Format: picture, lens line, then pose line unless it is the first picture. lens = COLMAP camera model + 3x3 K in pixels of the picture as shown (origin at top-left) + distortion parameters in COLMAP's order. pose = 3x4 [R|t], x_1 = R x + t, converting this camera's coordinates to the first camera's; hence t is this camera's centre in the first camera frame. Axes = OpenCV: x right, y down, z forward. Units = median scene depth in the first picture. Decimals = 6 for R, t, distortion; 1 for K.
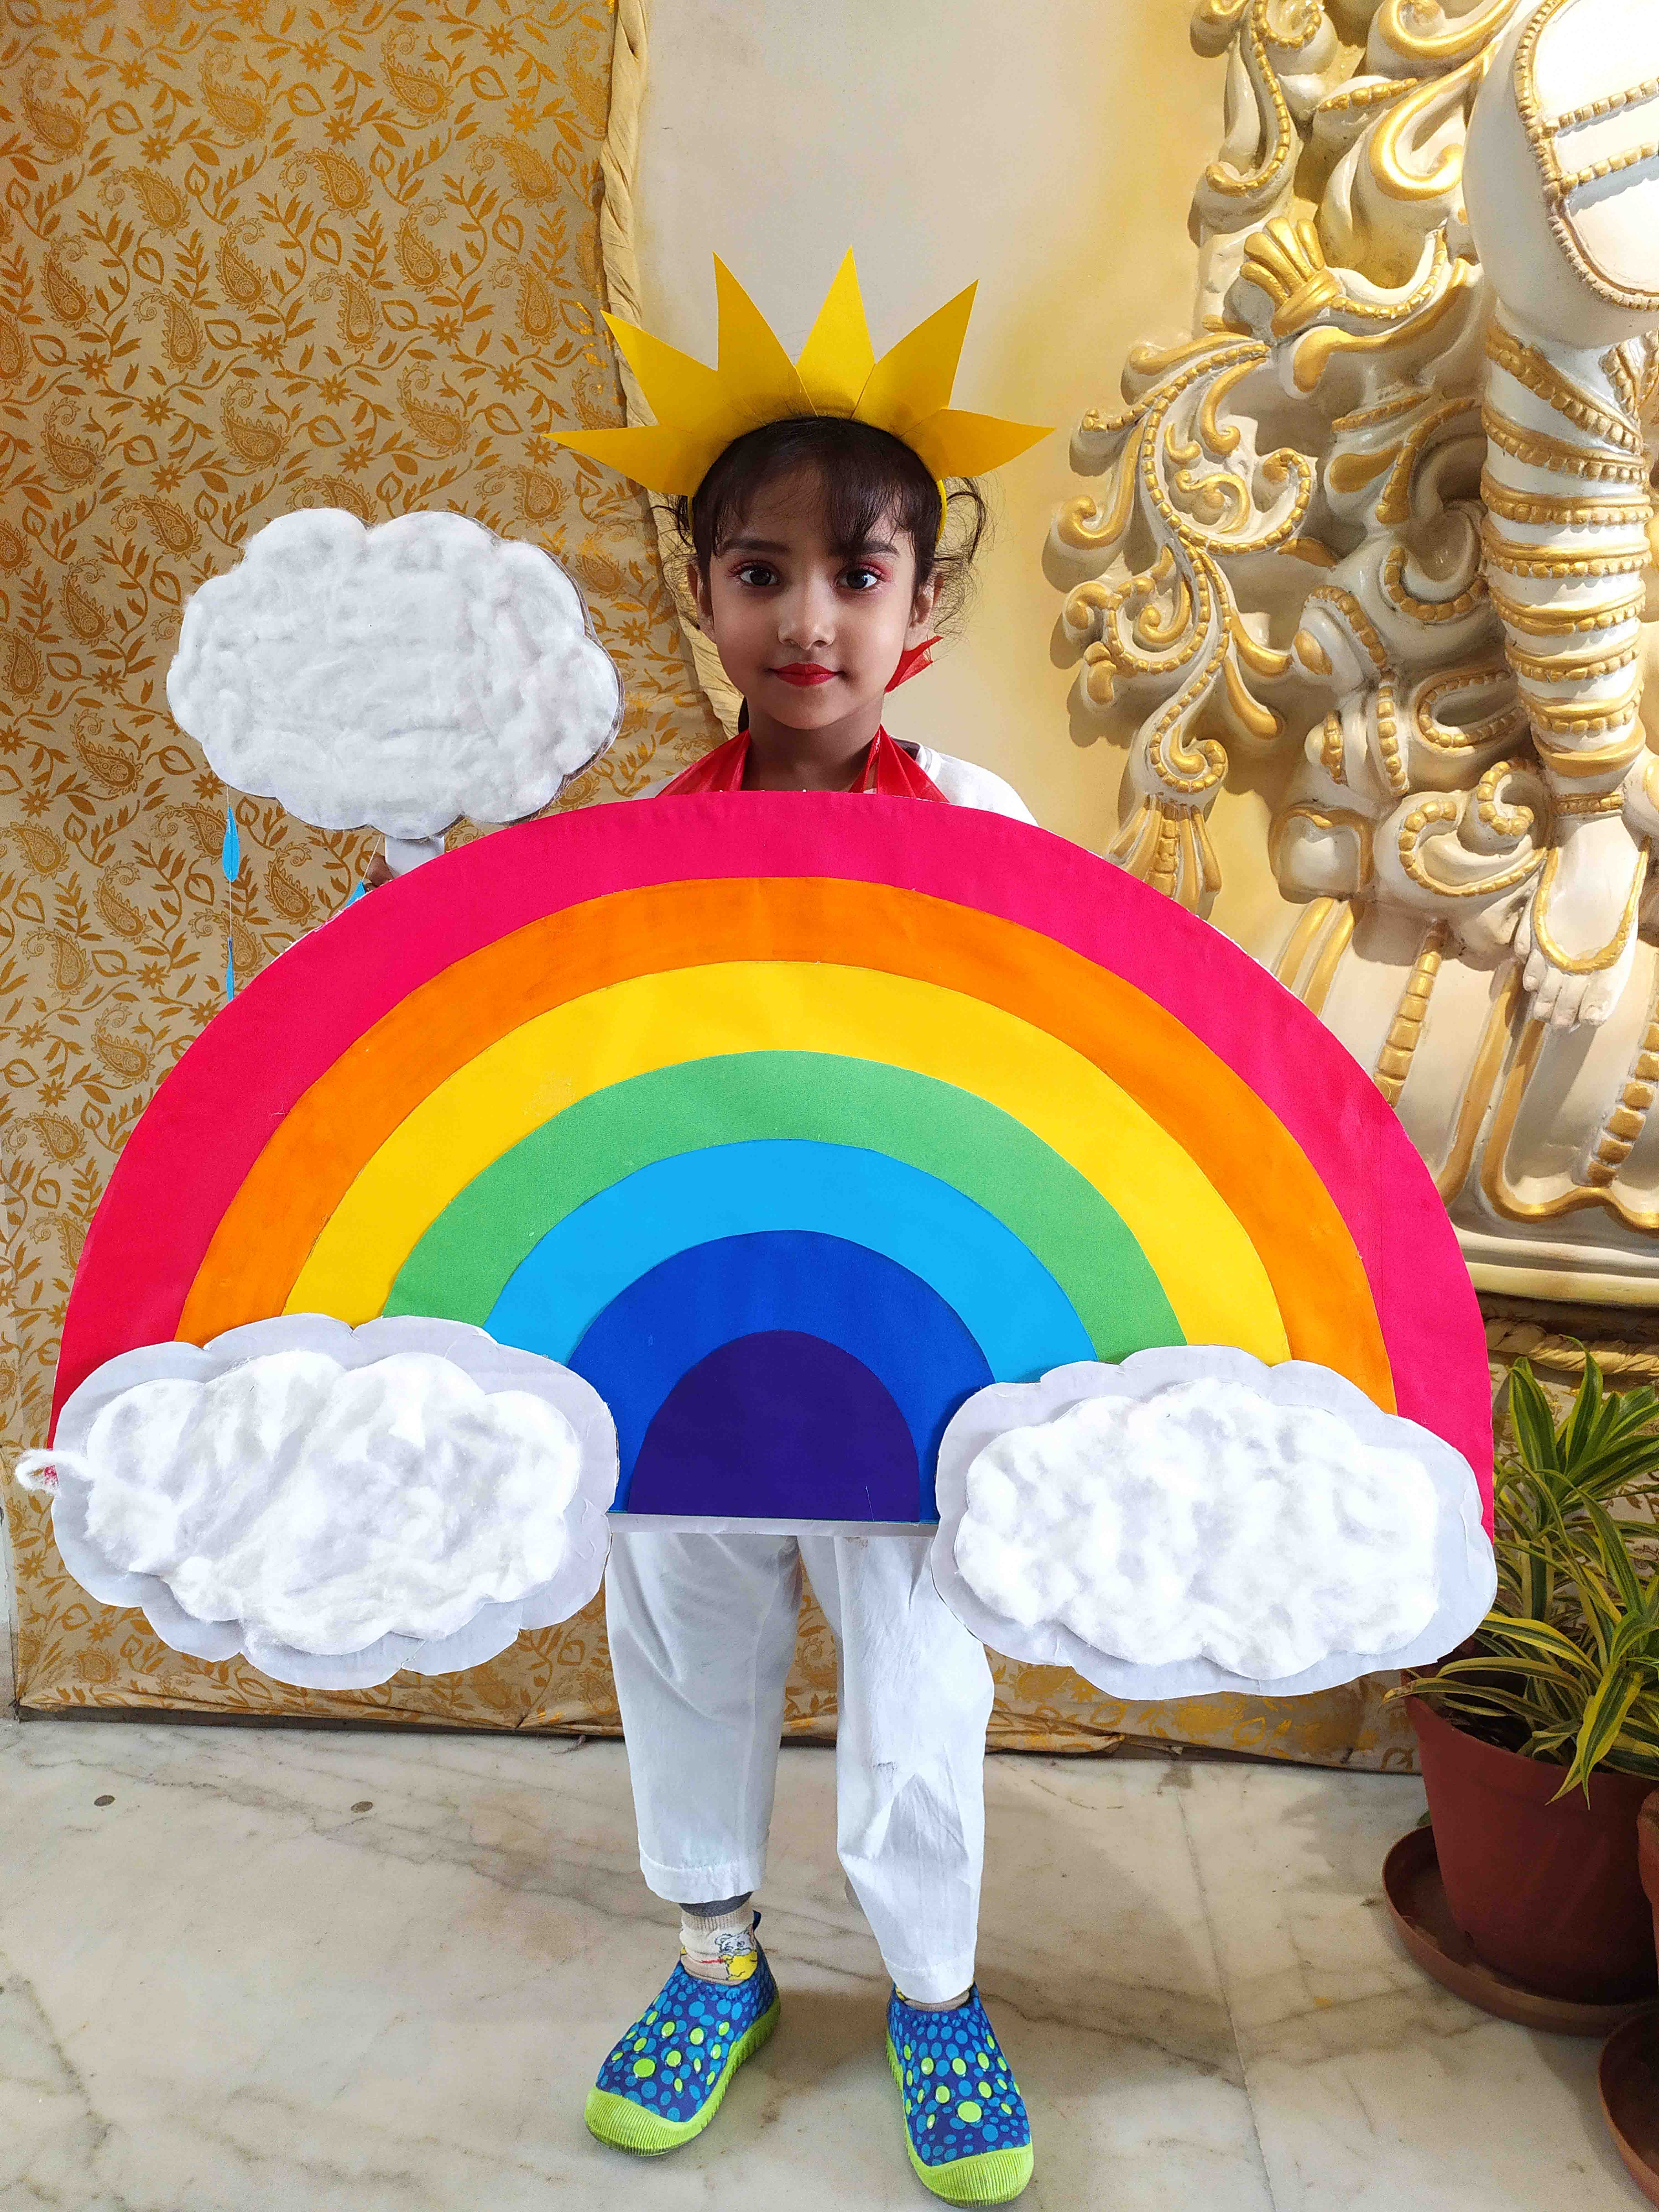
lens RADIAL K [[1671.0, 0, 823.8], [0, 1671.0, 1107.1], [0, 0, 1]] dist [0.065925, -0.070816]
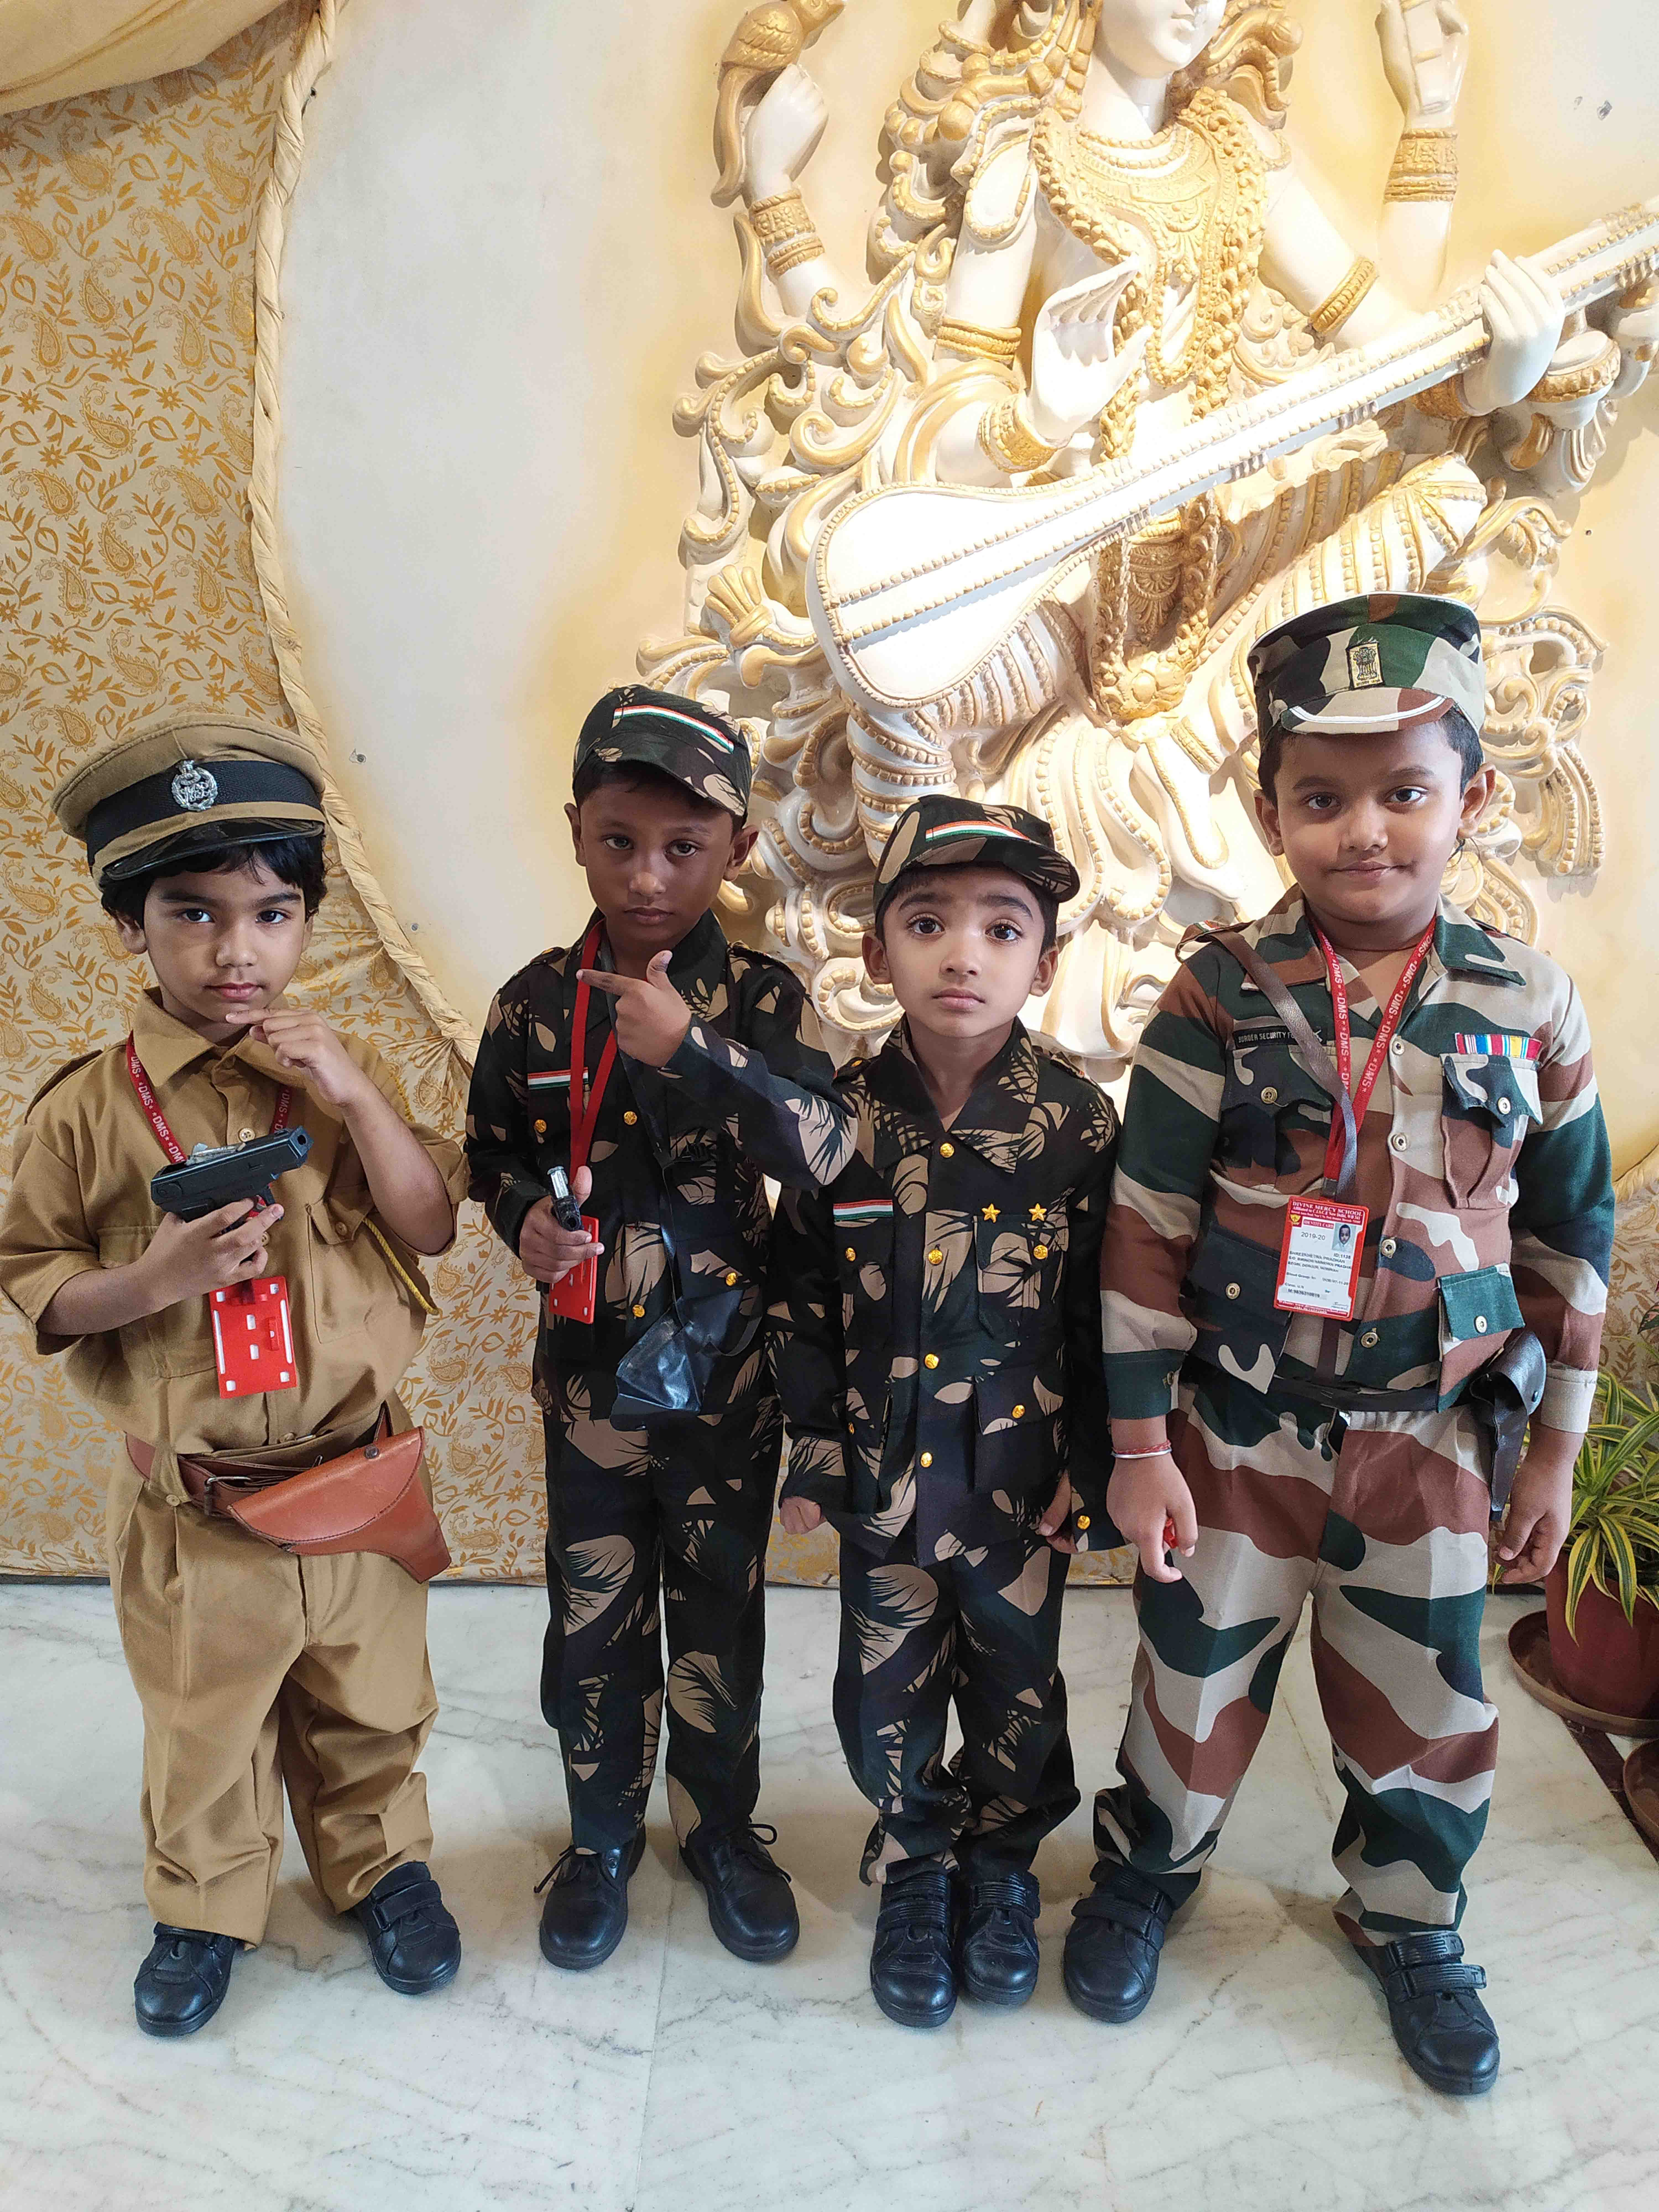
lens RADIAL K [[1671.0, 0, 830.8], [0, 1671.0, 1103.3], [0, 0, 1]] dist [0.065925, -0.070816]
pose [[0.996873, -0.007116, 0.078695, 0.225404], [-0.002212, 0.993033, 0.117813, -0.226220], [-0.078985, -0.117619, 0.989913, -0.451126]]
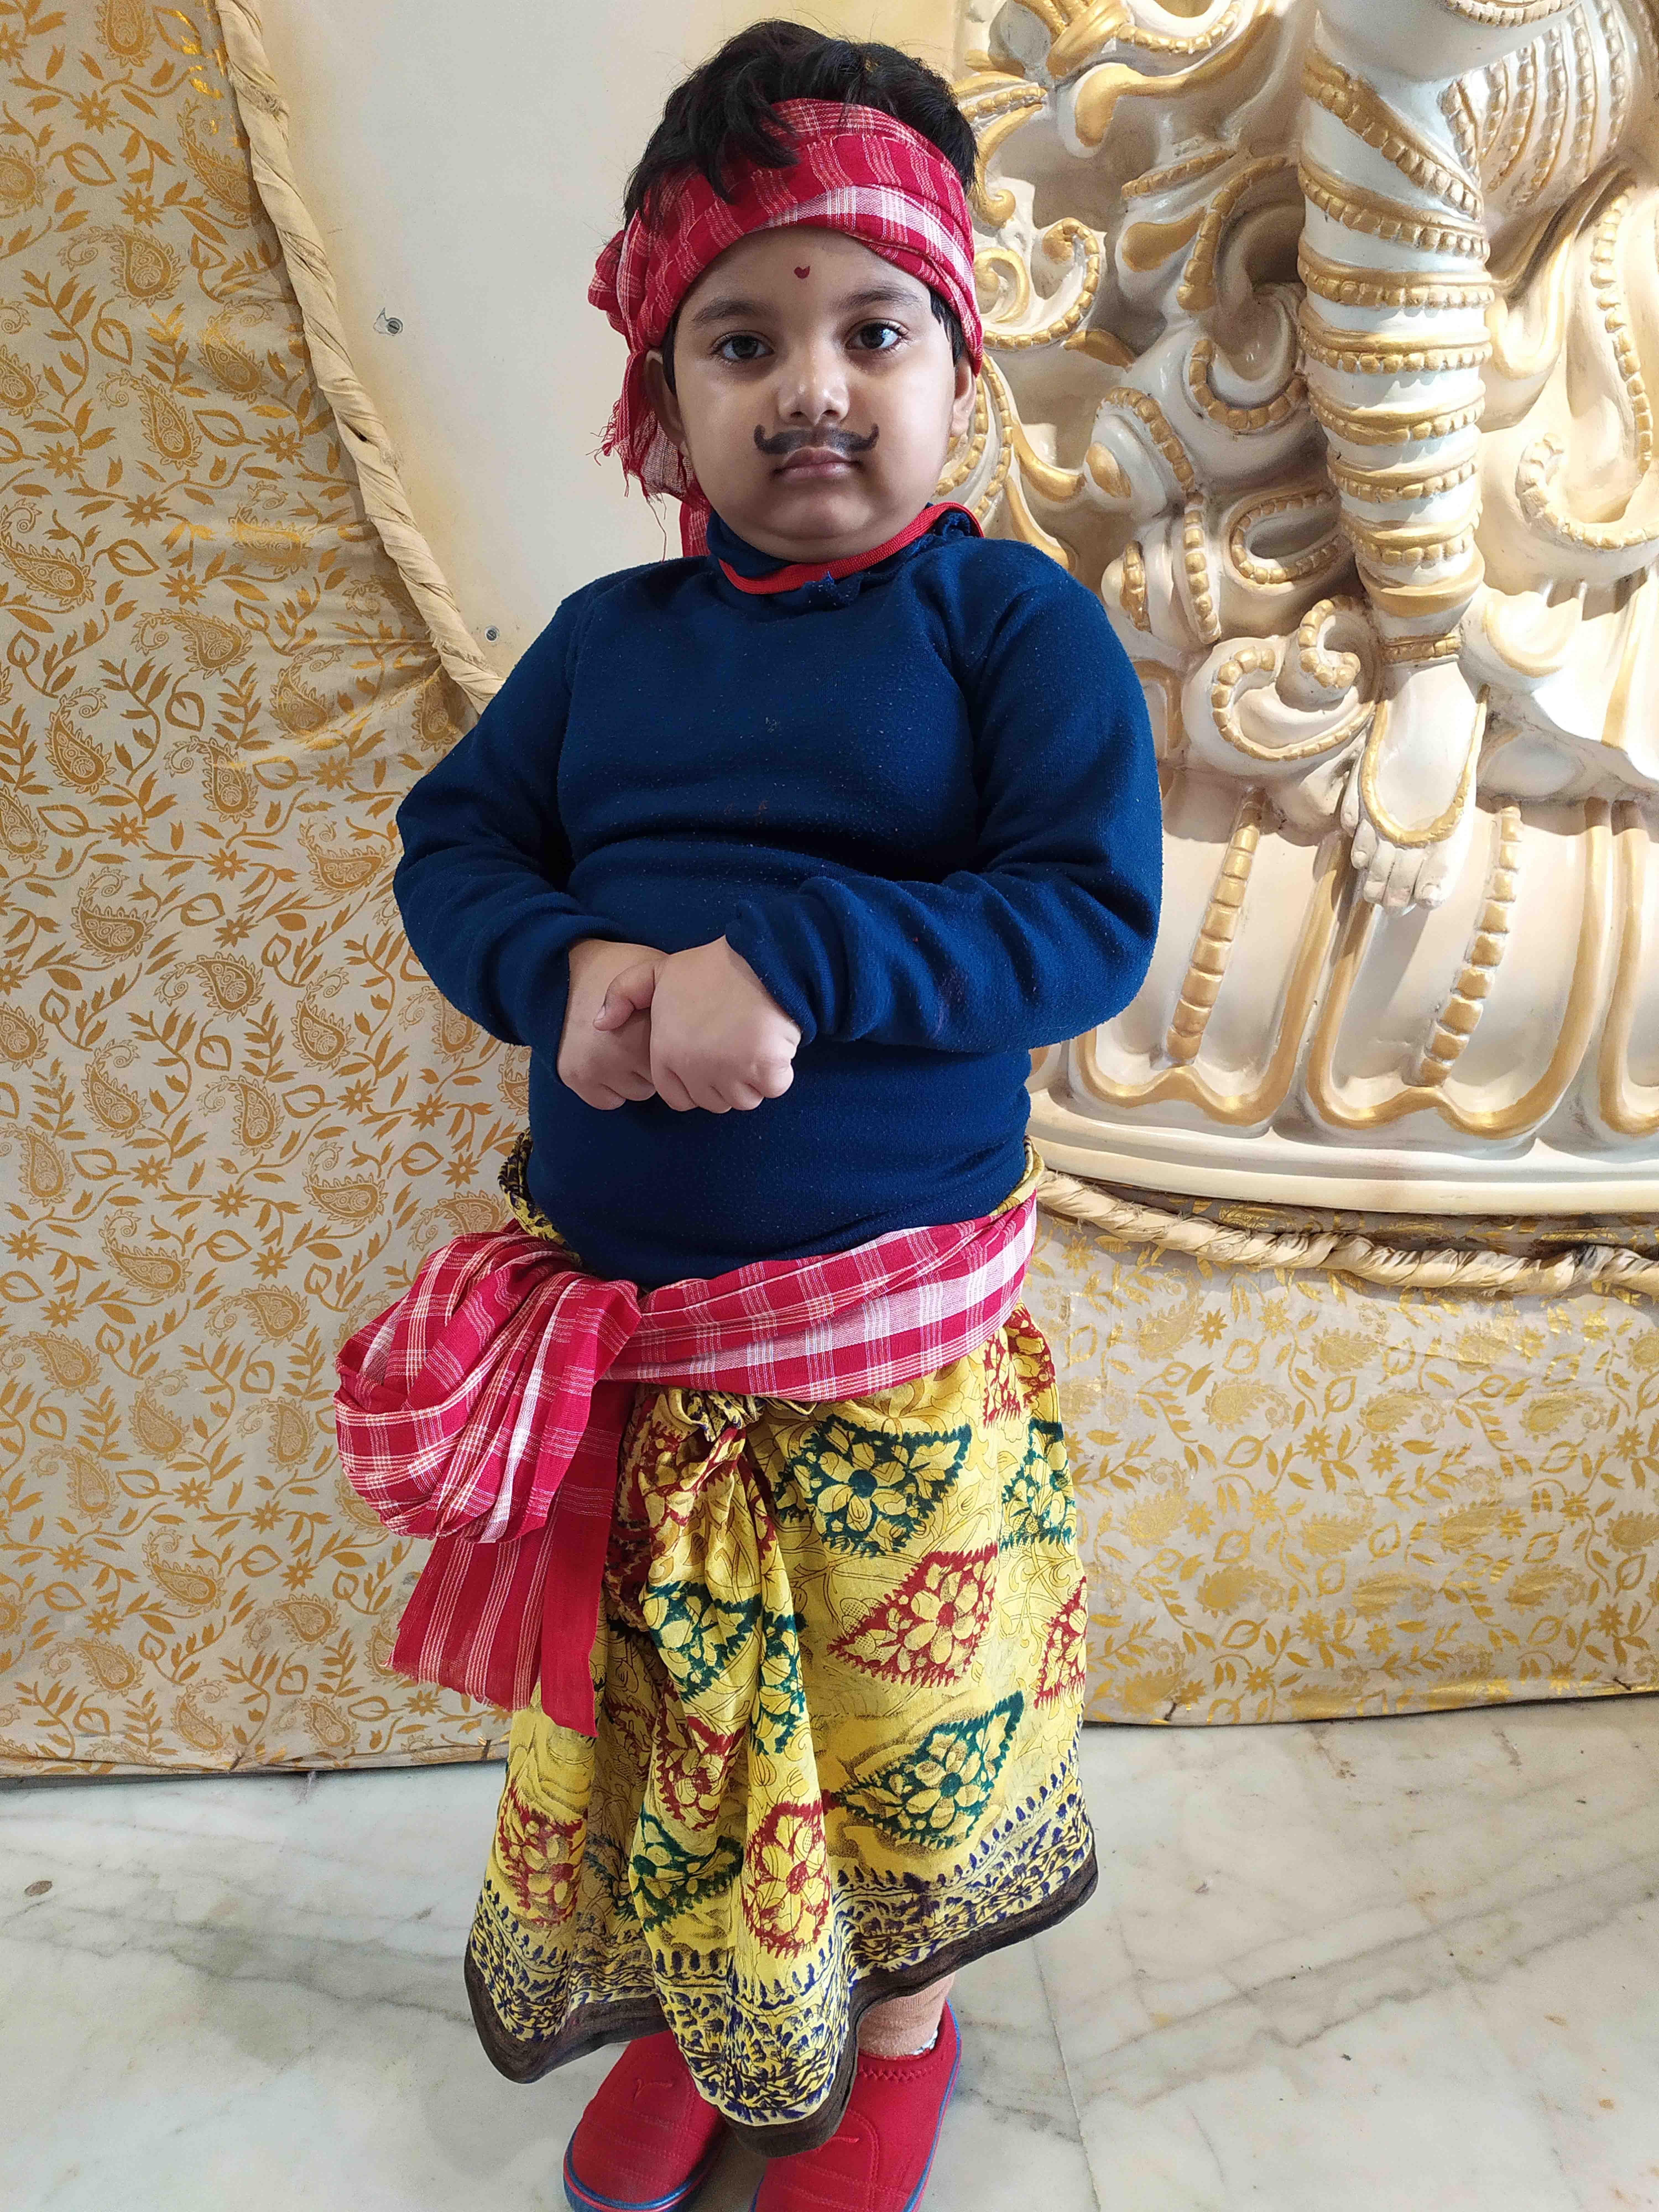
lens RADIAL K [[1671.0, 0, 837.1], [0, 1671.0, 1106.2], [0, 0, 1]] dist [0.065925, -0.070816]
pose [[0.990731, -0.047534, 0.127251, 0.032411], [0.038789, 0.996769, 0.070341, -0.016857], [-0.130184, -0.064753, 0.989373, 0.157331]]
